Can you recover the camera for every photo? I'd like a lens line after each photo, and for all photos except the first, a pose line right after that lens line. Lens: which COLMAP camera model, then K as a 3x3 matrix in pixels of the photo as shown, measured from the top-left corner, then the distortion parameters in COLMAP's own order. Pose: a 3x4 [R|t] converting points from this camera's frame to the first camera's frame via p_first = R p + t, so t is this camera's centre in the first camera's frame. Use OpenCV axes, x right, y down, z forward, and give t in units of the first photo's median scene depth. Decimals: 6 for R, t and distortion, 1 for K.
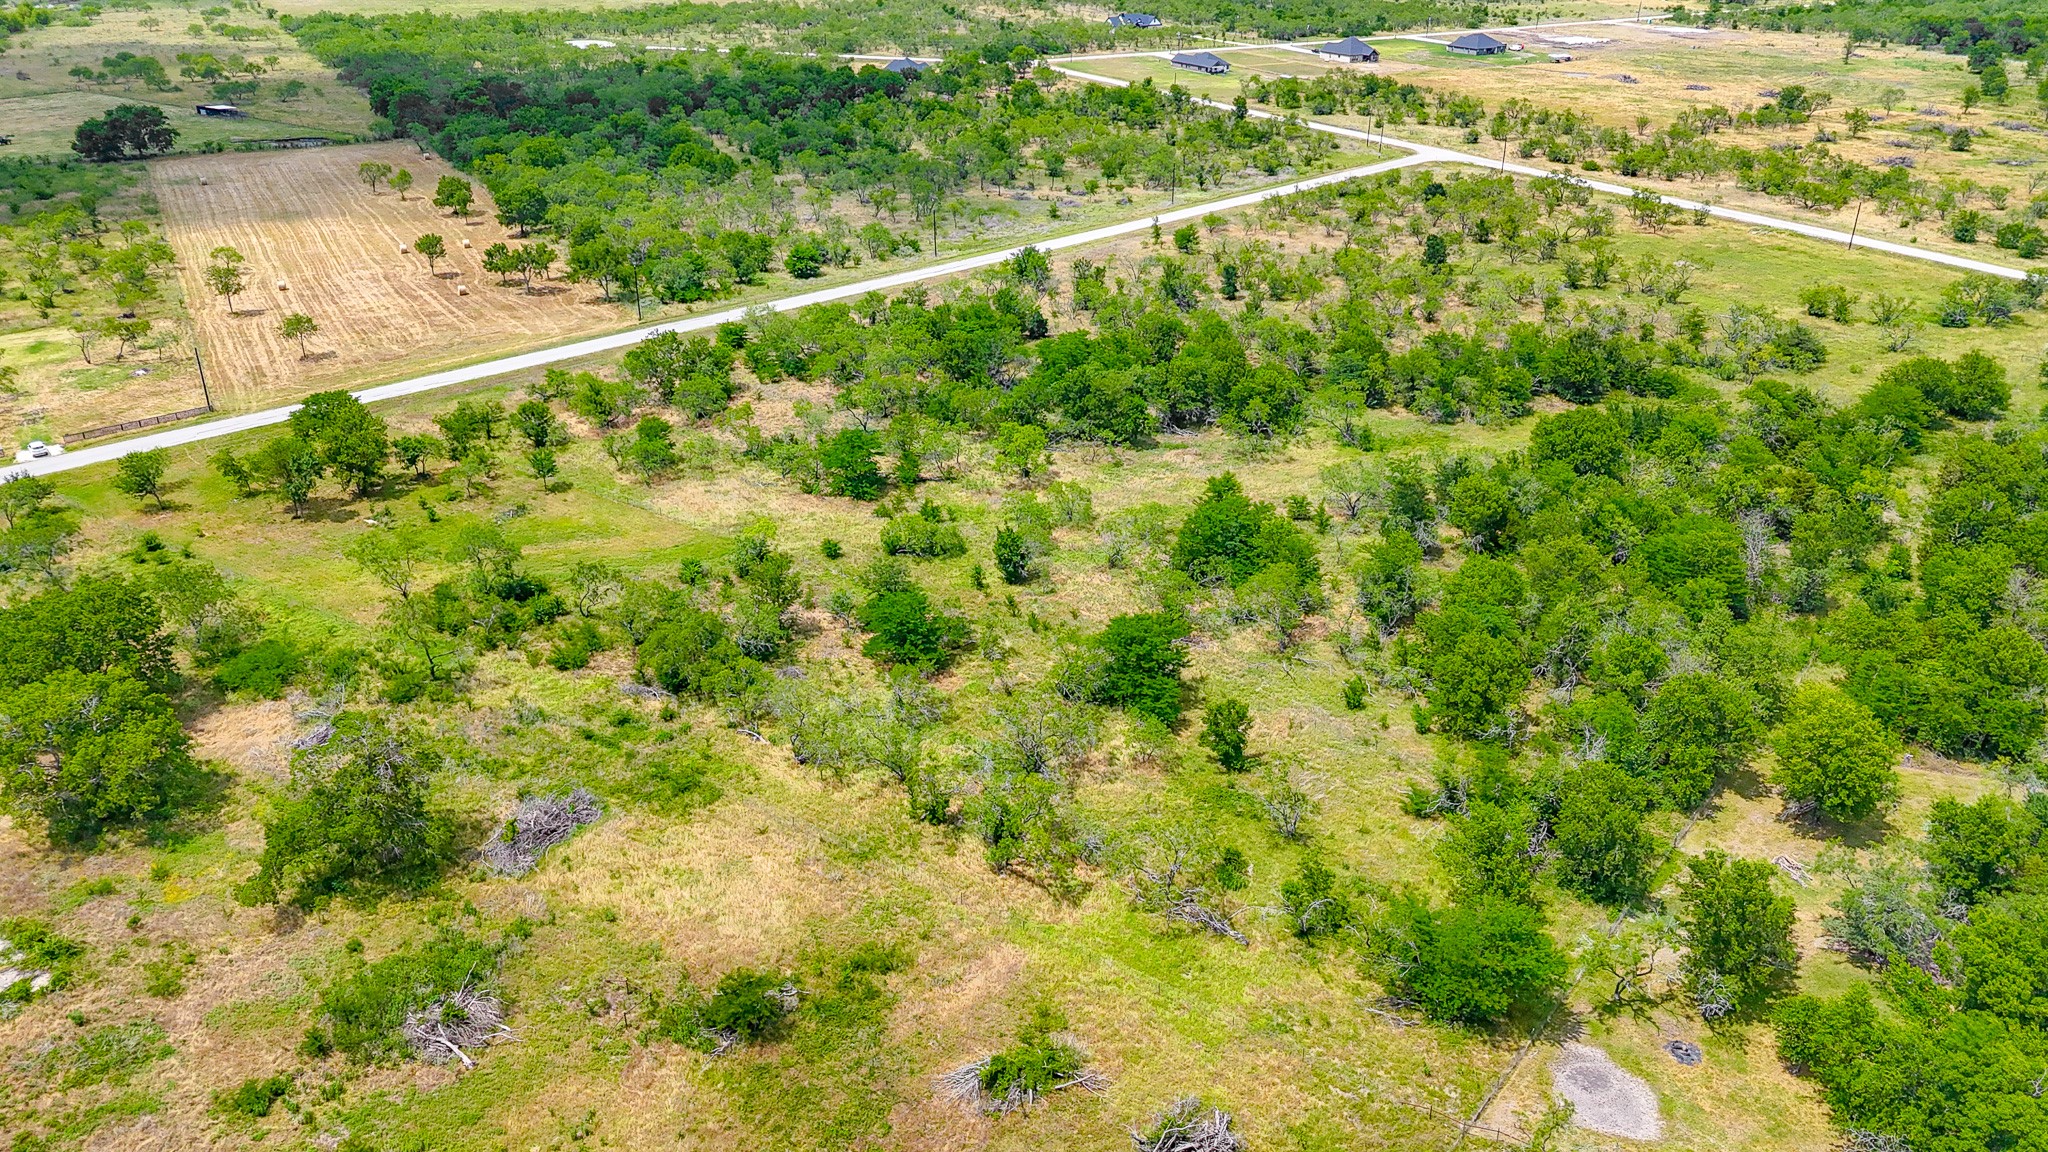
lens RADIAL K [[1505.7, 0, 1023.1], [0, 1505.7, 574.7], [0, 0, 1]] dist [0.067848, -0.060021]
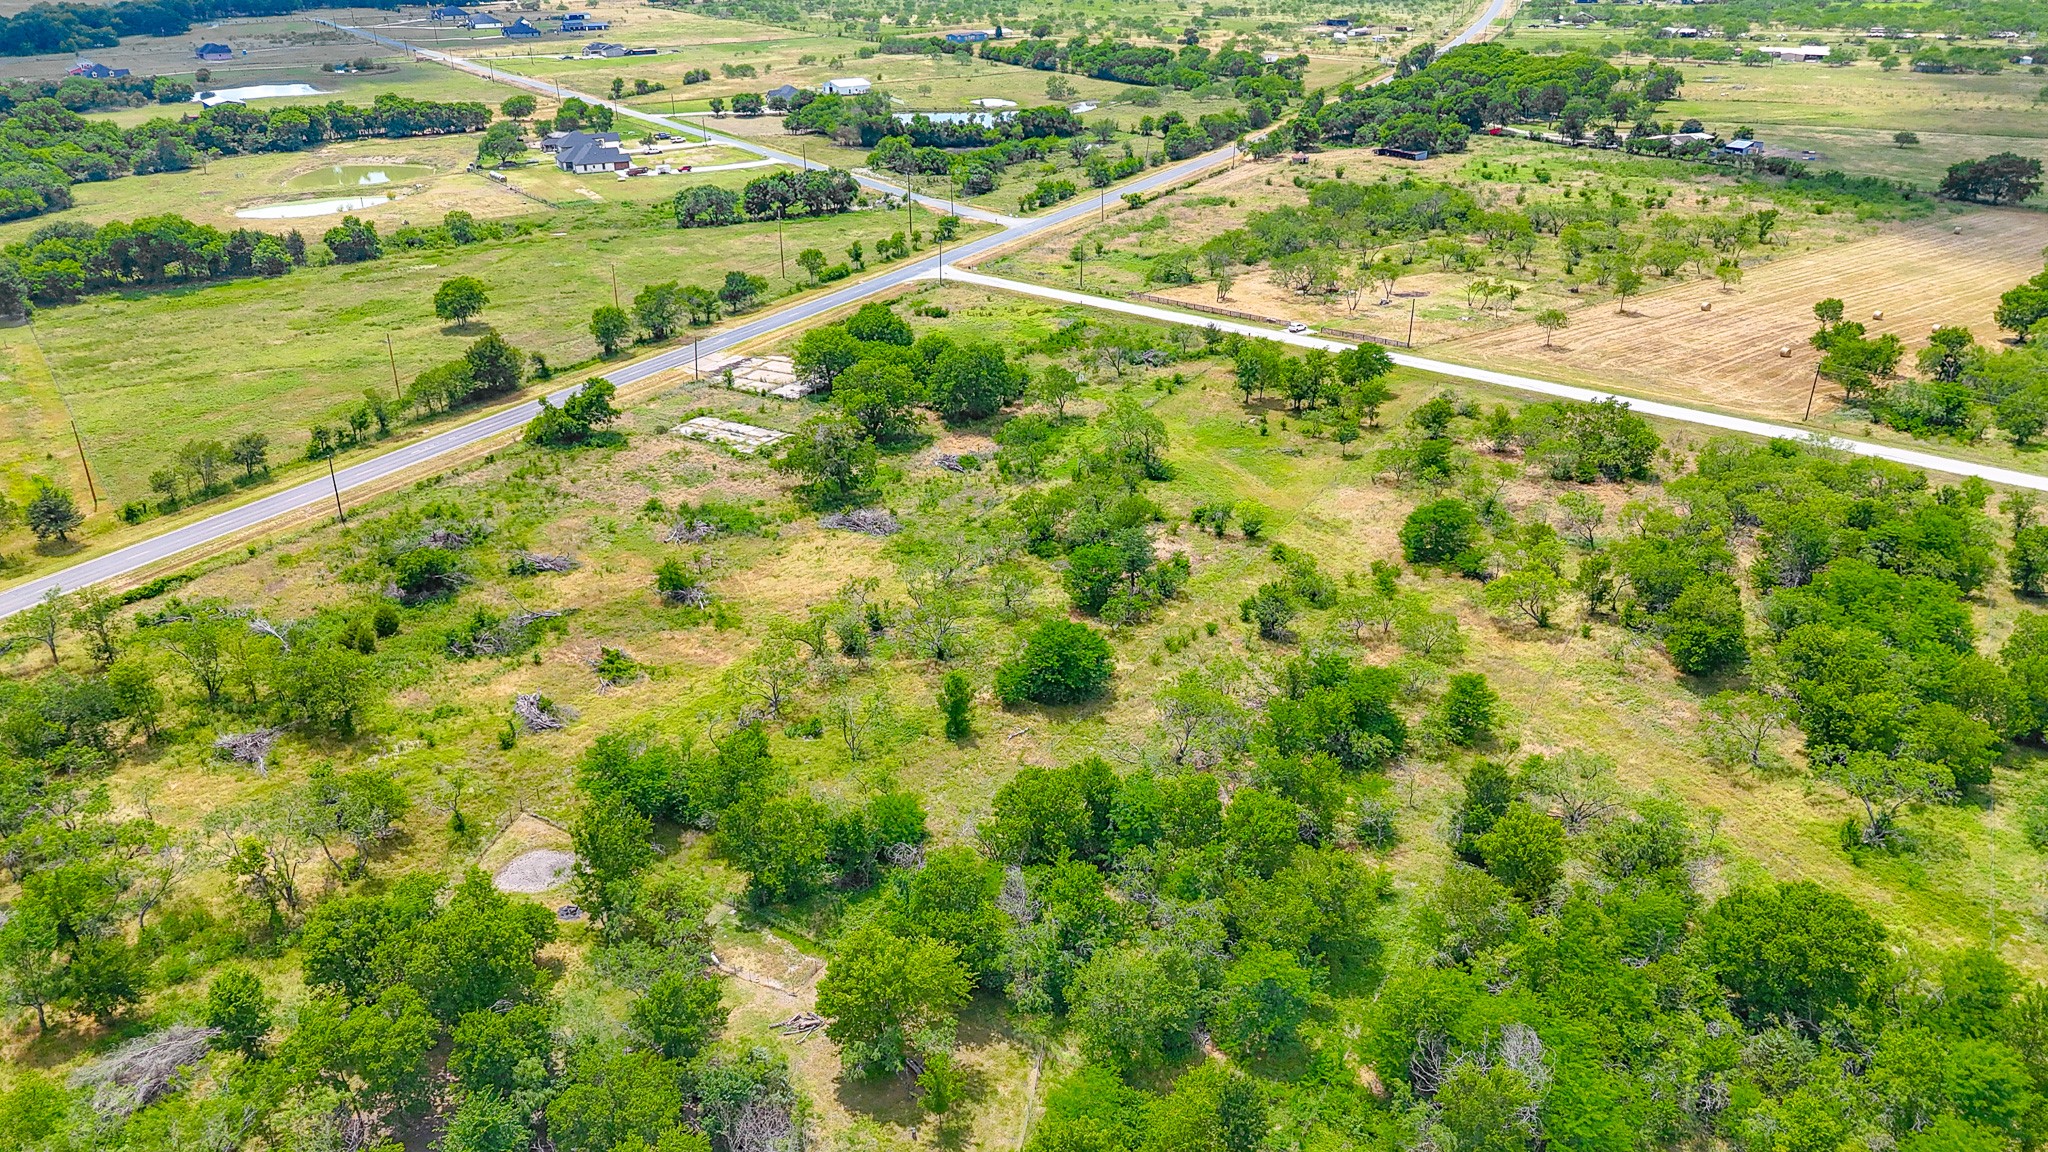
lens RADIAL K [[1494.7, 0, 1043.3], [0, 1494.7, 566.2], [0, 0, 1]] dist [0.072810, -0.081718]
pose [[0.098729, 0.405832, -0.908600, 0.804109], [-0.417681, 0.845638, 0.332324, -0.280750], [0.903214, 0.346695, 0.252997, 0.497351]]
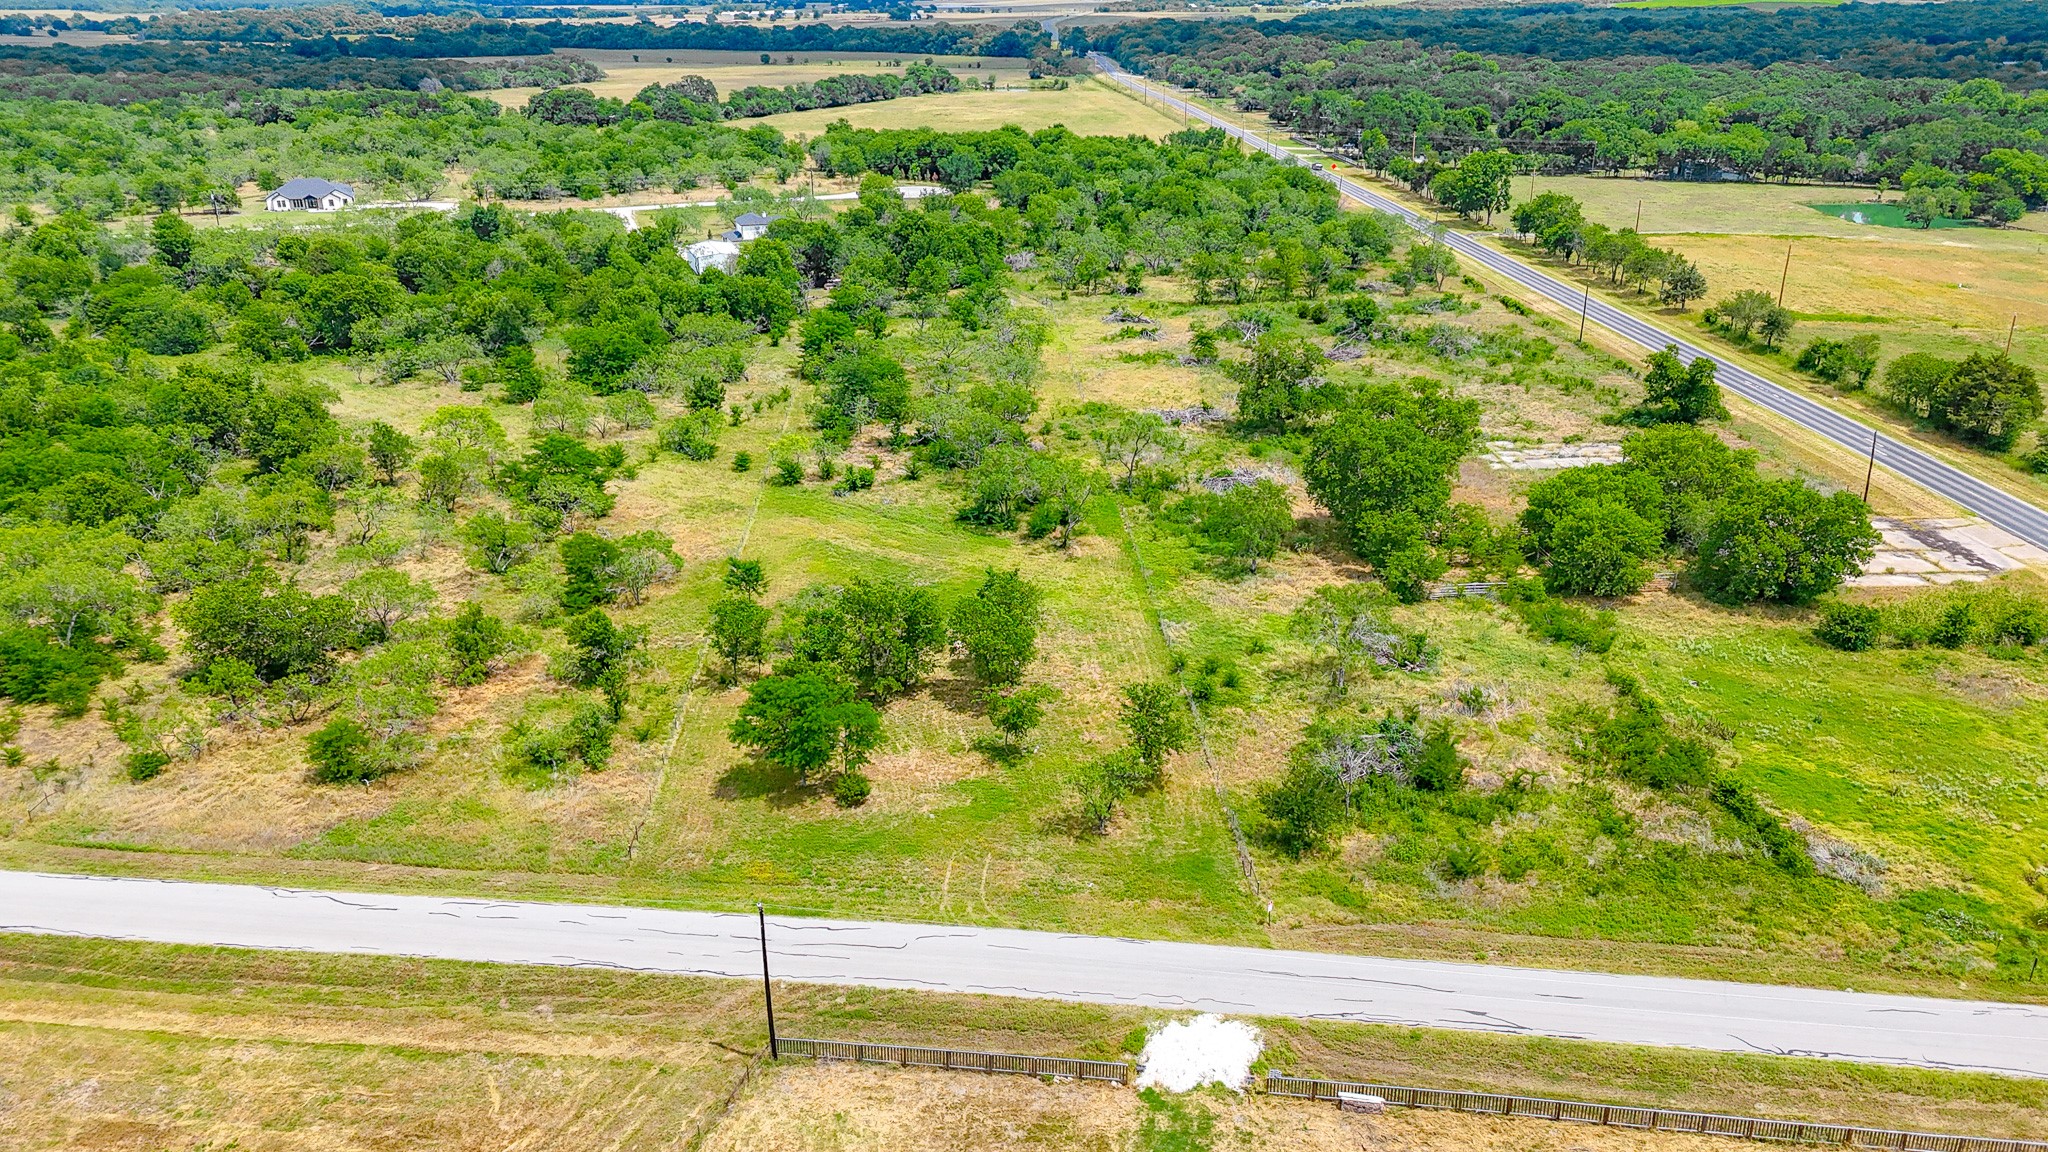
lens RADIAL K [[1502.3, 0, 1024.0], [0, 1502.3, 576.0], [0, 0, 1]] dist [0.073273, -0.067864]
pose [[-0.615184, -0.294450, 0.731333, -0.902232], [0.337795, 0.739728, 0.581977, -0.435734], [-0.712350, 0.605064, -0.355605, 1.141120]]
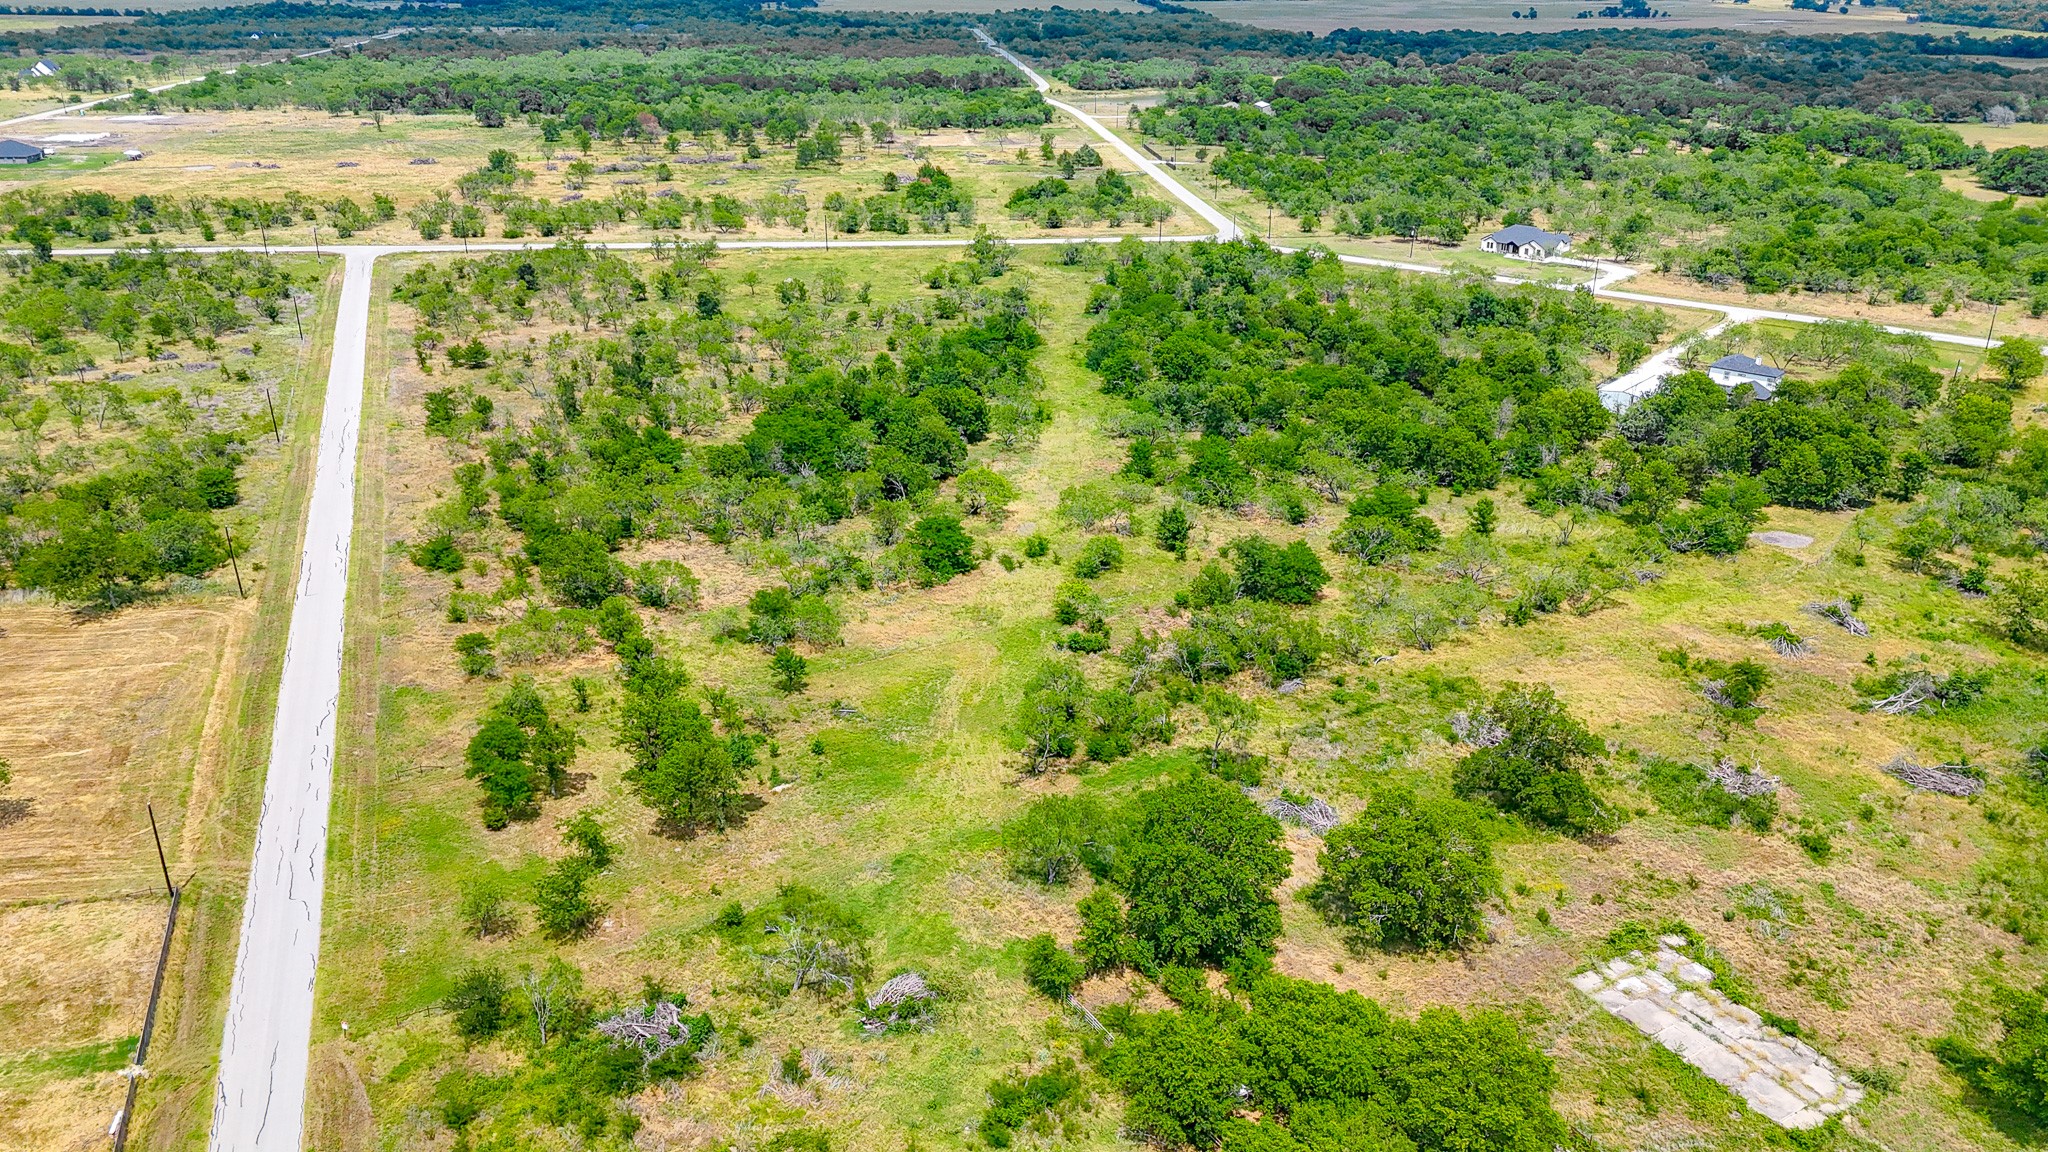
lens RADIAL K [[1505.7, 0, 1023.1], [0, 1505.7, 574.7], [0, 0, 1]] dist [0.067848, -0.060021]
pose [[0.407424, -0.364076, 0.837529, -0.972107], [0.391397, 0.898213, 0.200057, -0.241919], [-0.825115, 0.246298, 0.508452, 0.410534]]
